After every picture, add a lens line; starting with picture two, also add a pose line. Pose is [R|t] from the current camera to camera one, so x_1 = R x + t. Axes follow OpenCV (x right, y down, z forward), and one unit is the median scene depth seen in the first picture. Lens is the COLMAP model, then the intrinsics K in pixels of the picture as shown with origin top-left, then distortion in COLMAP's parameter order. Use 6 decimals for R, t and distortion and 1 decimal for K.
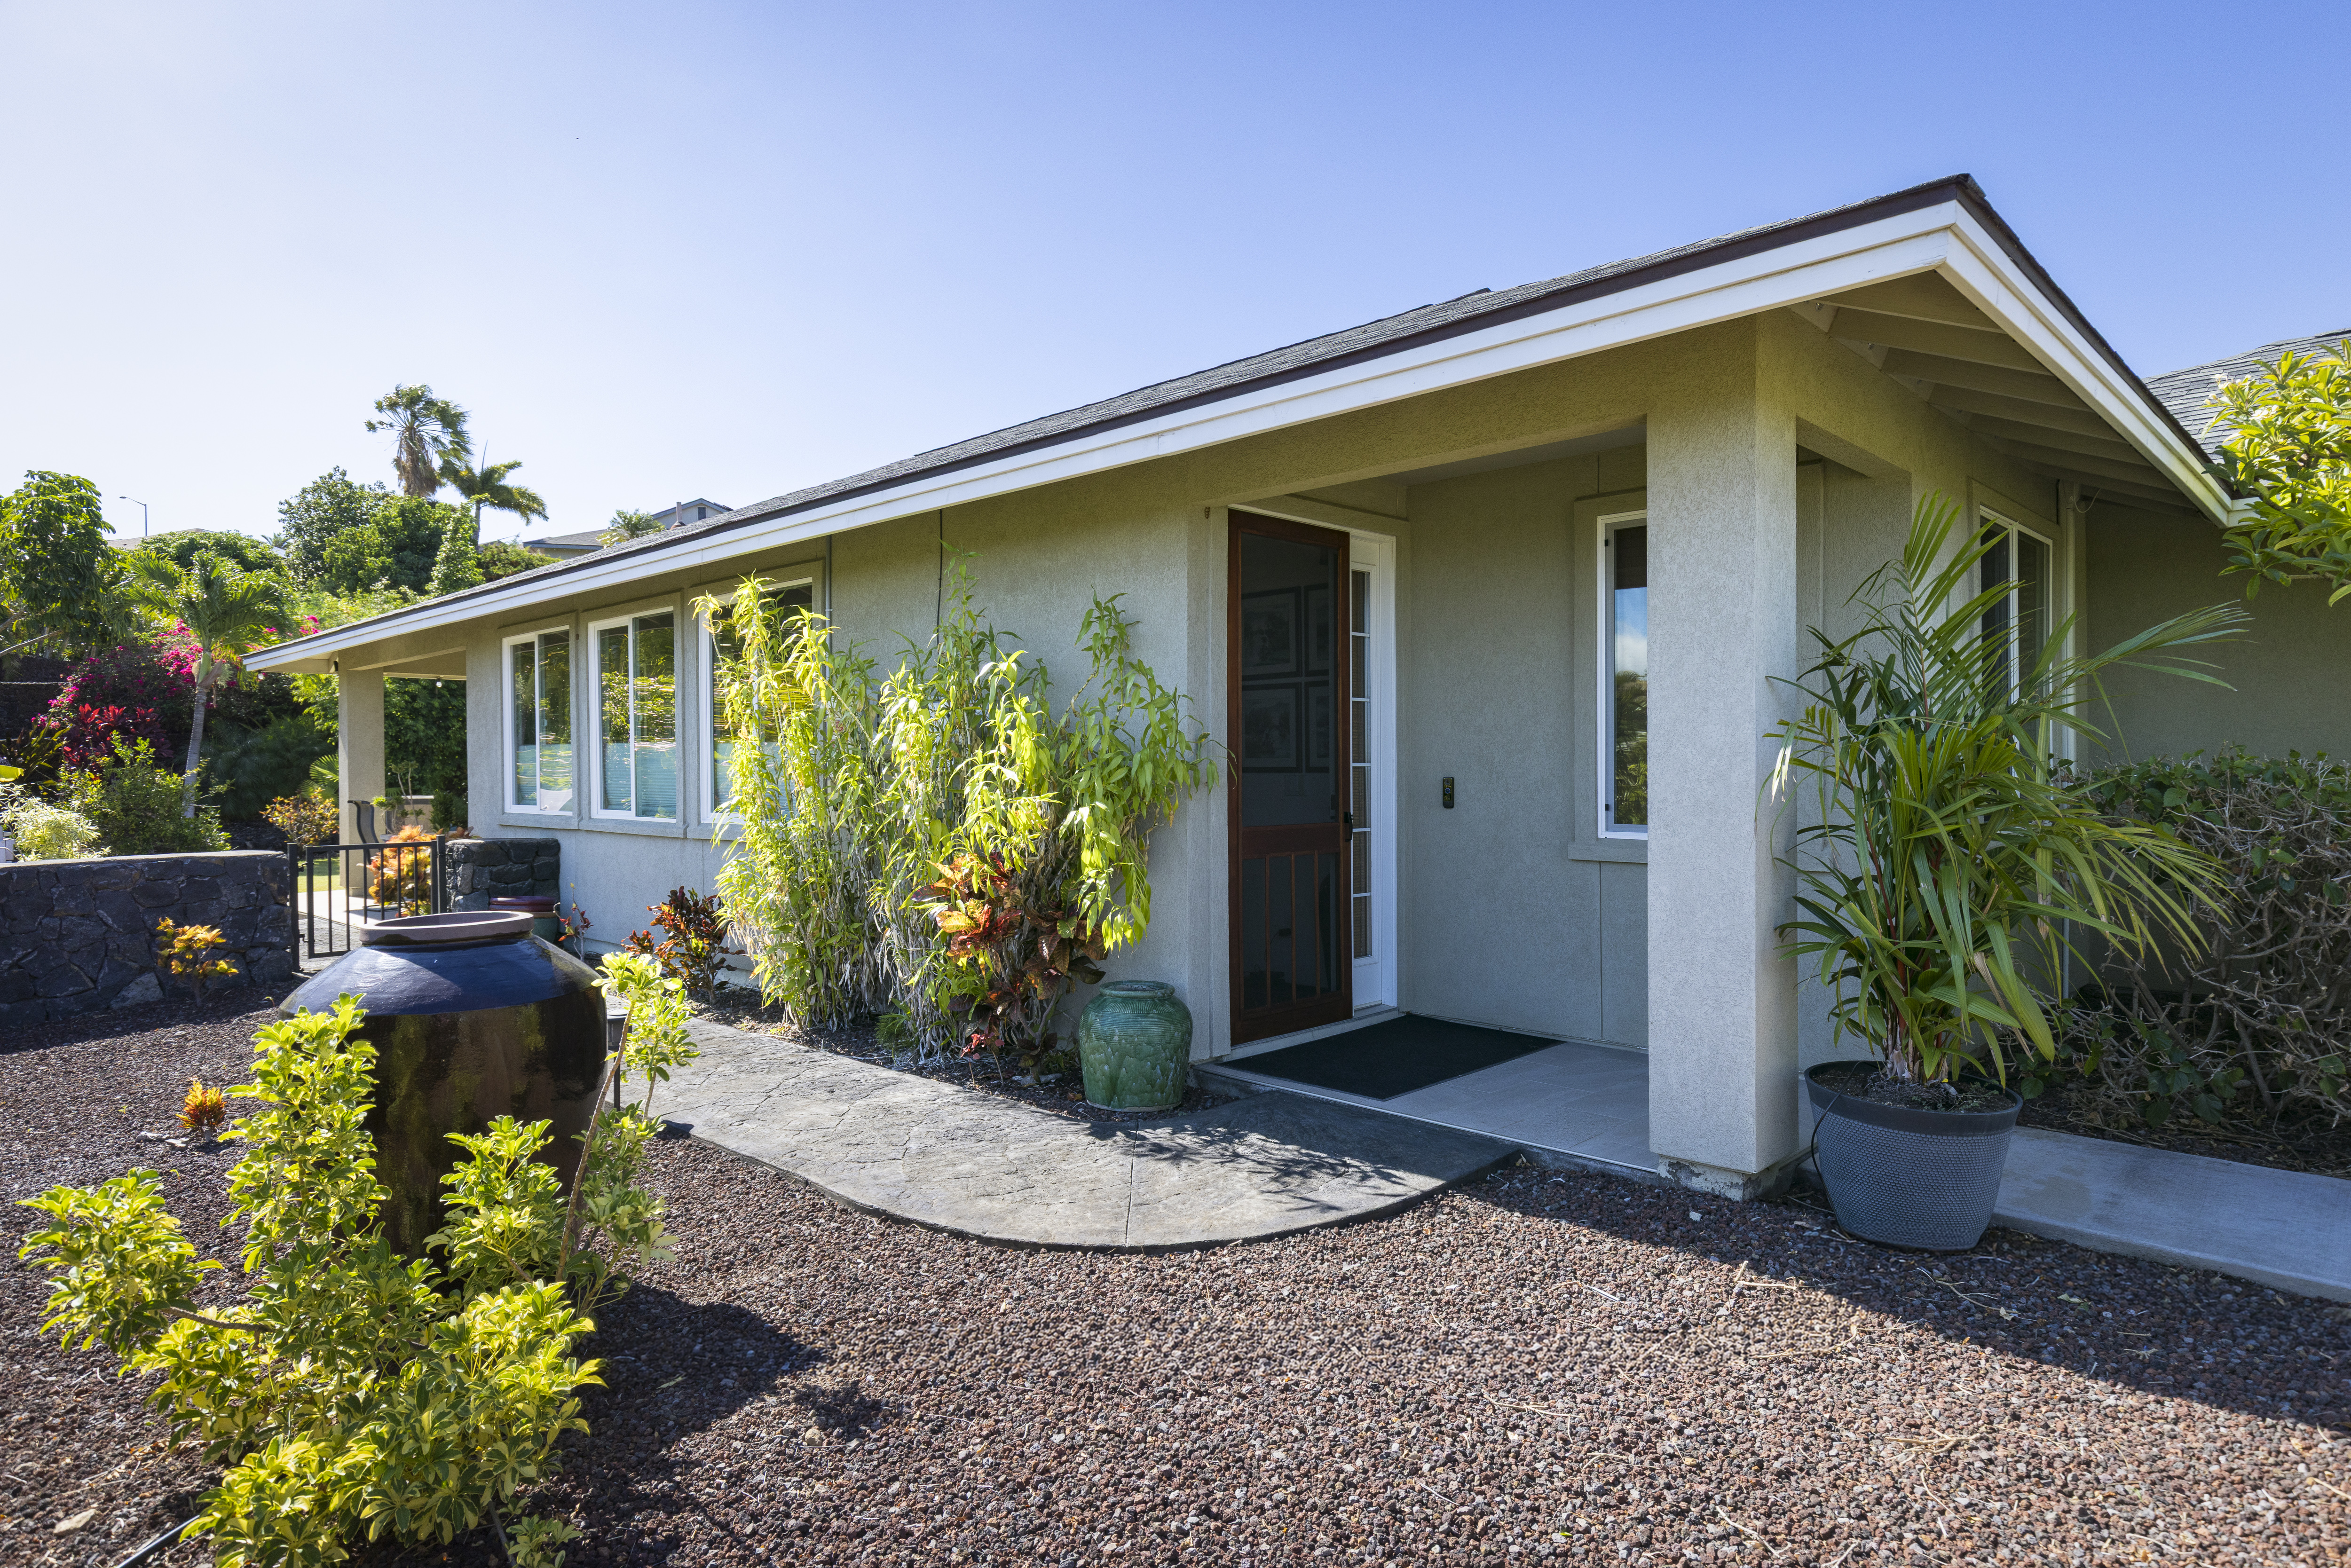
lens RADIAL K [[1264.4, 0, 1212.7], [0, 1264.4, 782.6], [0, 0, 1]] dist [0.000811, 0.000159]
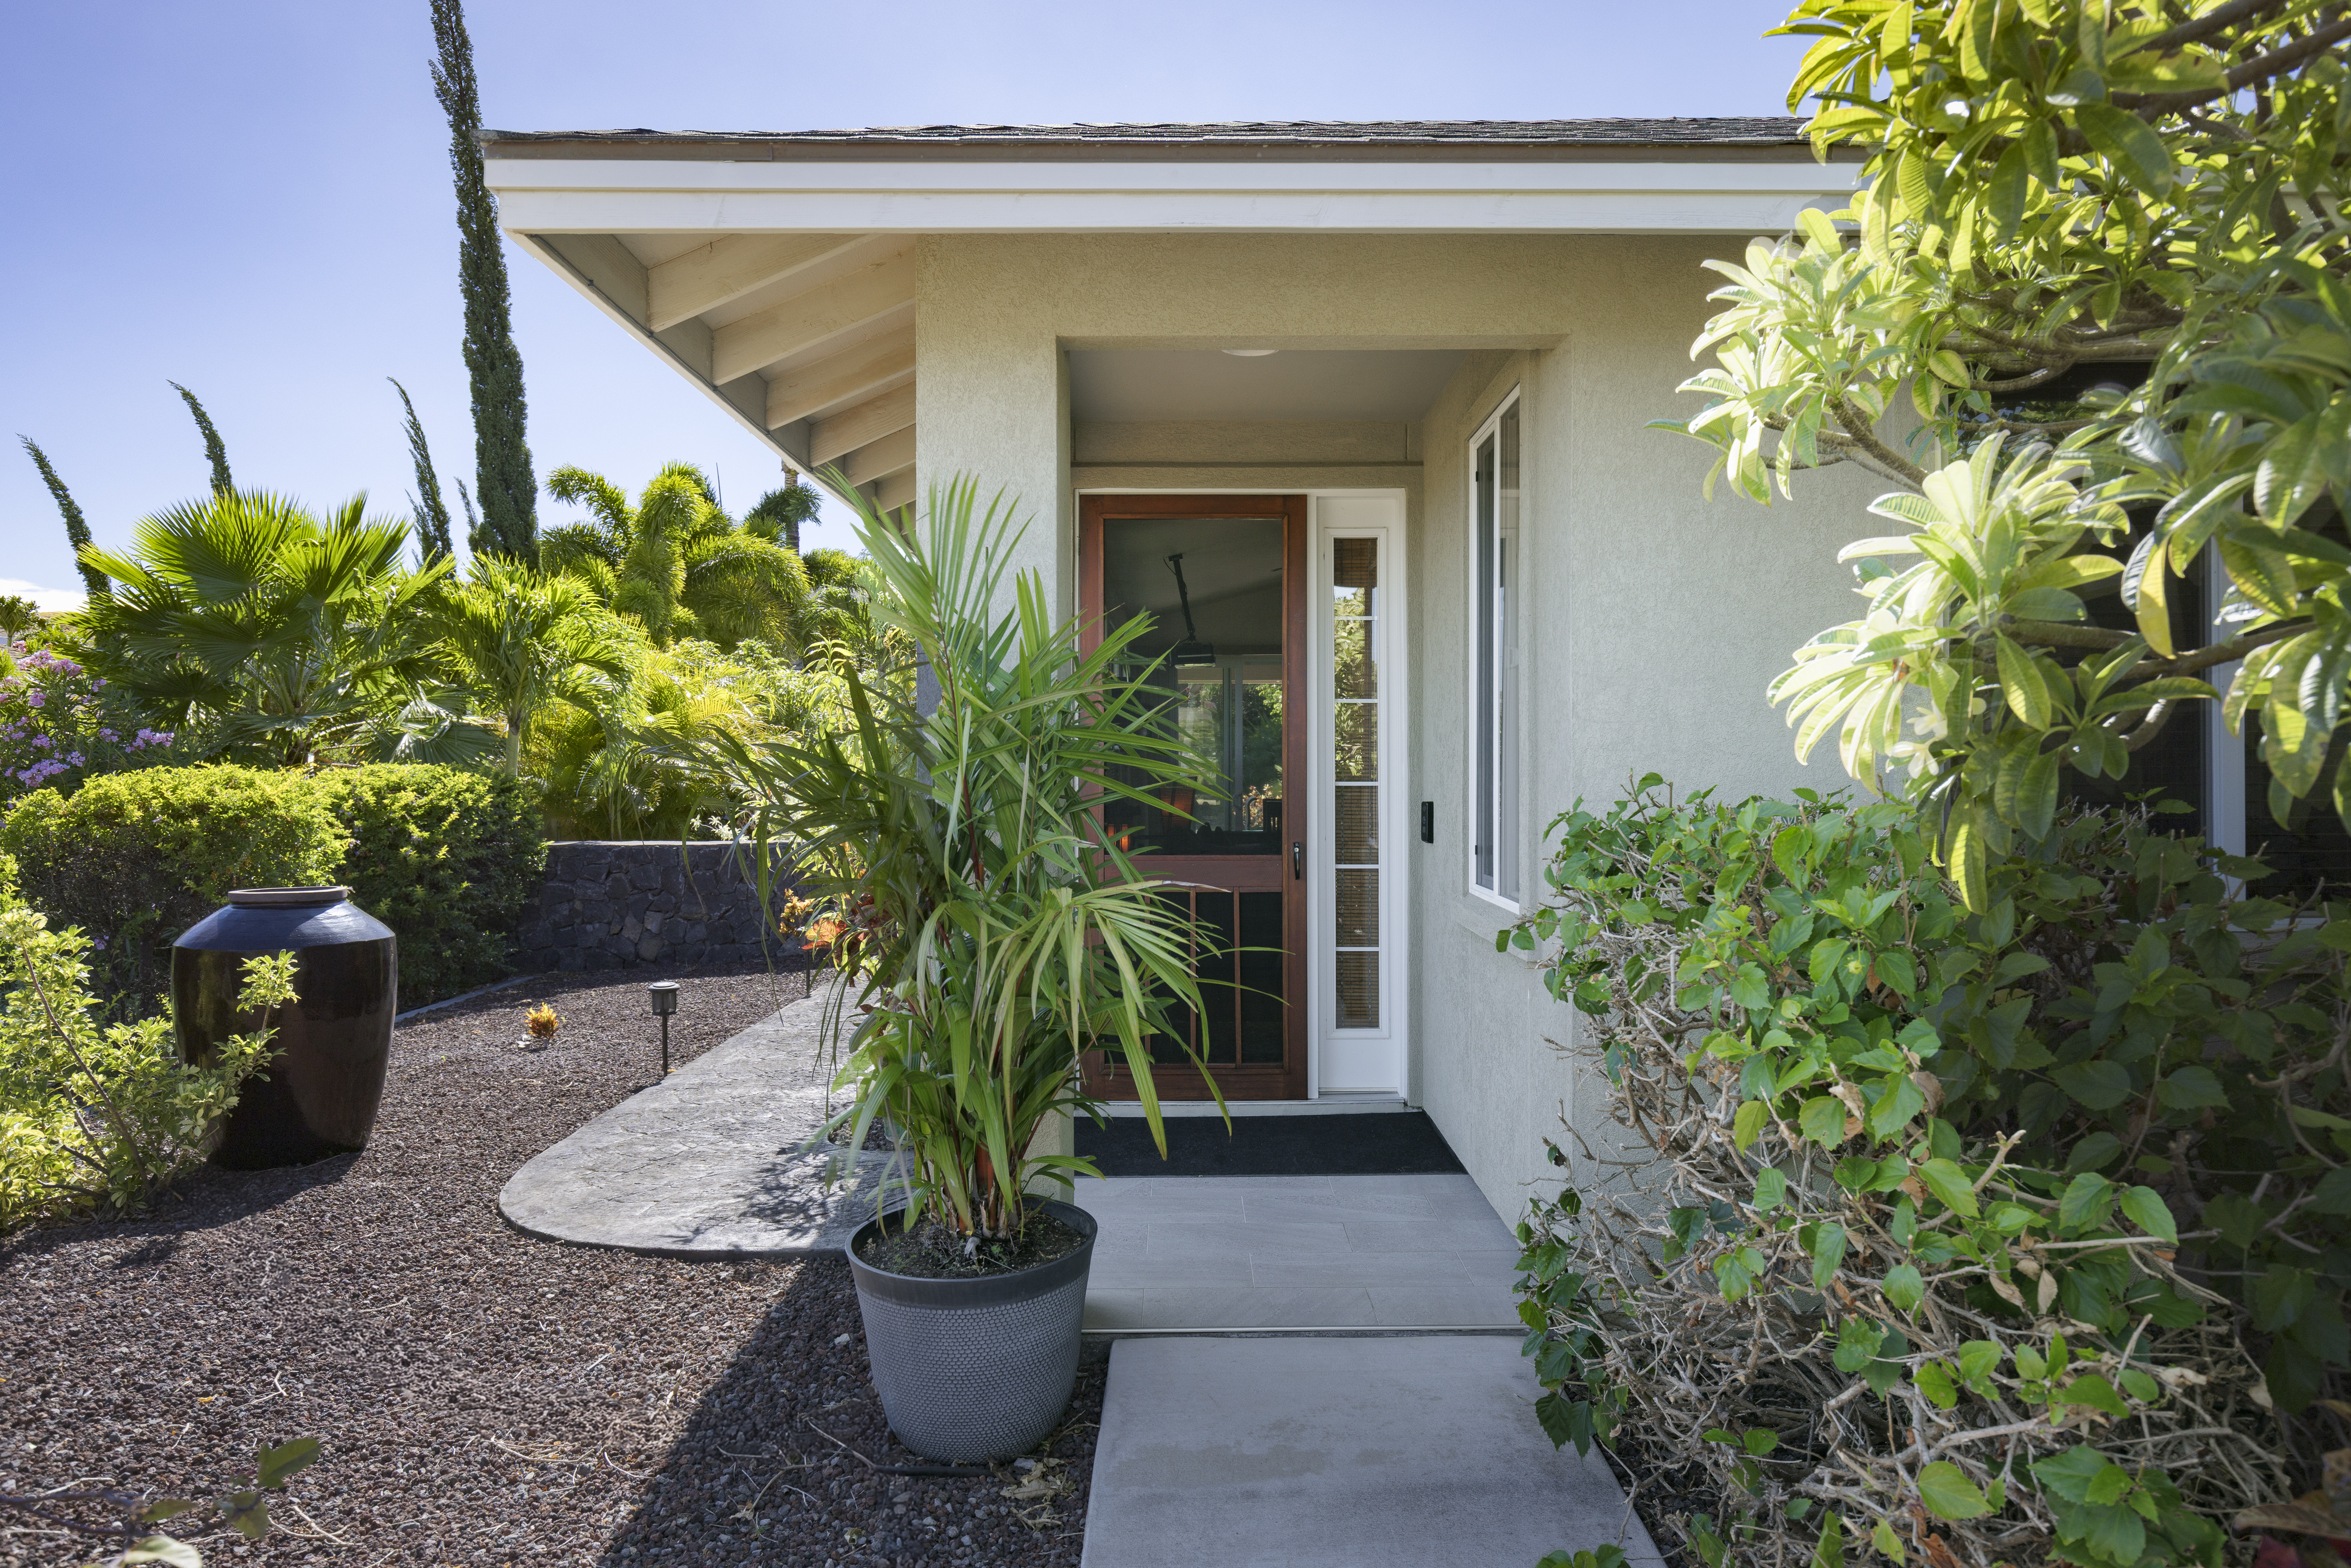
lens RADIAL K [[1546.9, 0, 1175.5], [0, 1546.9, 784.0], [0, 0, 1]] dist [-0.001866, -0.000783]
pose [[0.716604, 0.014915, -0.697321, 1.190518], [-0.010419, 0.999889, 0.010680, -0.039478], [0.697402, -0.000388, 0.716680, 0.390696]]
